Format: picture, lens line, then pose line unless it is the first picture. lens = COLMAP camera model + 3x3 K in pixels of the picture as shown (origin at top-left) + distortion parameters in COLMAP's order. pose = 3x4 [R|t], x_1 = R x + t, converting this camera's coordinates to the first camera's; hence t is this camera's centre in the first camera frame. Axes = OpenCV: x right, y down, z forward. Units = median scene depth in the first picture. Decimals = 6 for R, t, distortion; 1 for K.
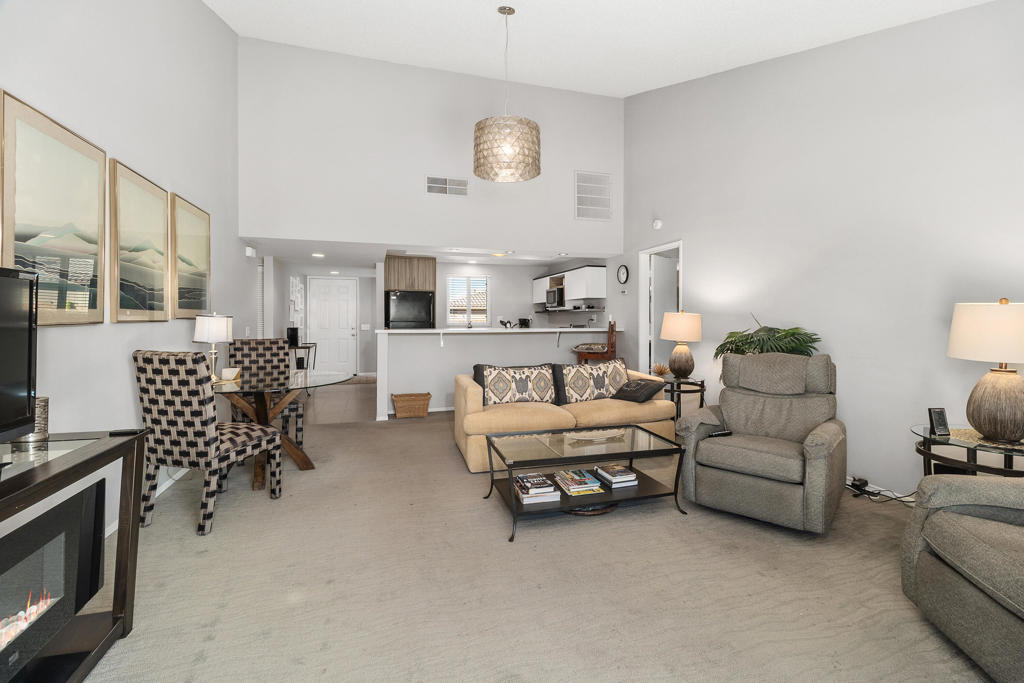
lens RADIAL K [[452.1, 0, 520.7], [0, 452.1, 316.4], [0, 0, 1]] dist [0.000656, -0.001371]
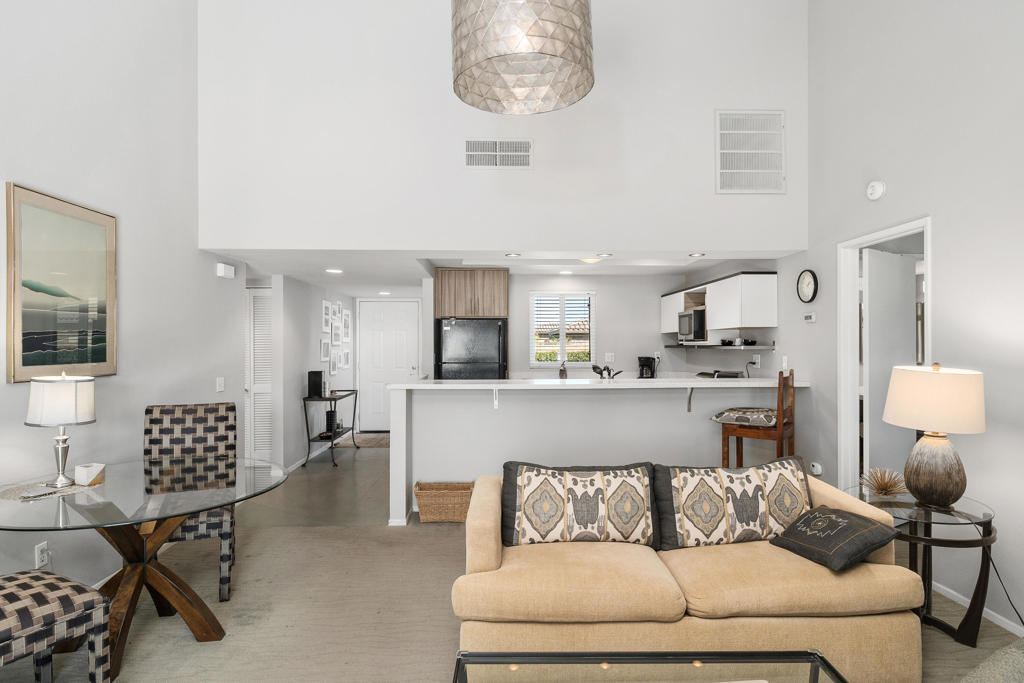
lens RADIAL K [[572.8, 0, 525.4], [0, 572.8, 343.2], [0, 0, 1]] dist [-0.001391, -0.001298]
pose [[0.967896, -0.003387, -0.251329, 0.076344], [0.004785, 0.999976, 0.004952, -0.031813], [0.251306, -0.005995, 0.967889, 0.257473]]
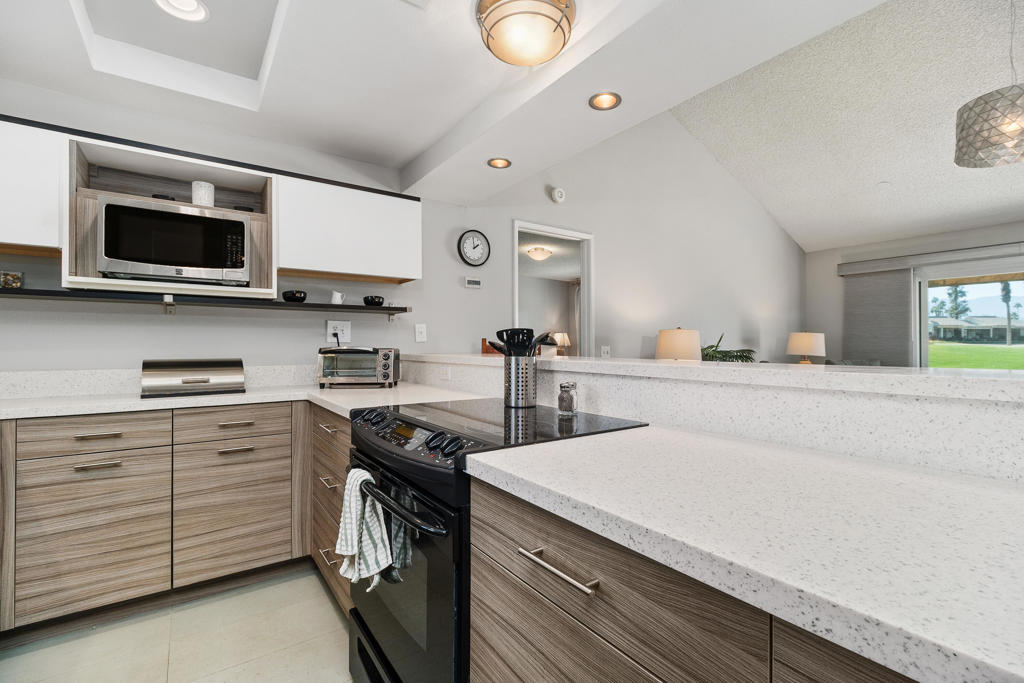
lens RADIAL K [[452.1, 0, 512.3], [0, 452.1, 343.1], [0, 0, 1]] dist [0.000656, -0.001371]
pose [[-0.312672, 0.003785, 0.949853, -0.336284], [-0.006568, 0.999960, -0.006147, 0.022933], [-0.949838, -0.008161, -0.312635, 1.331974]]
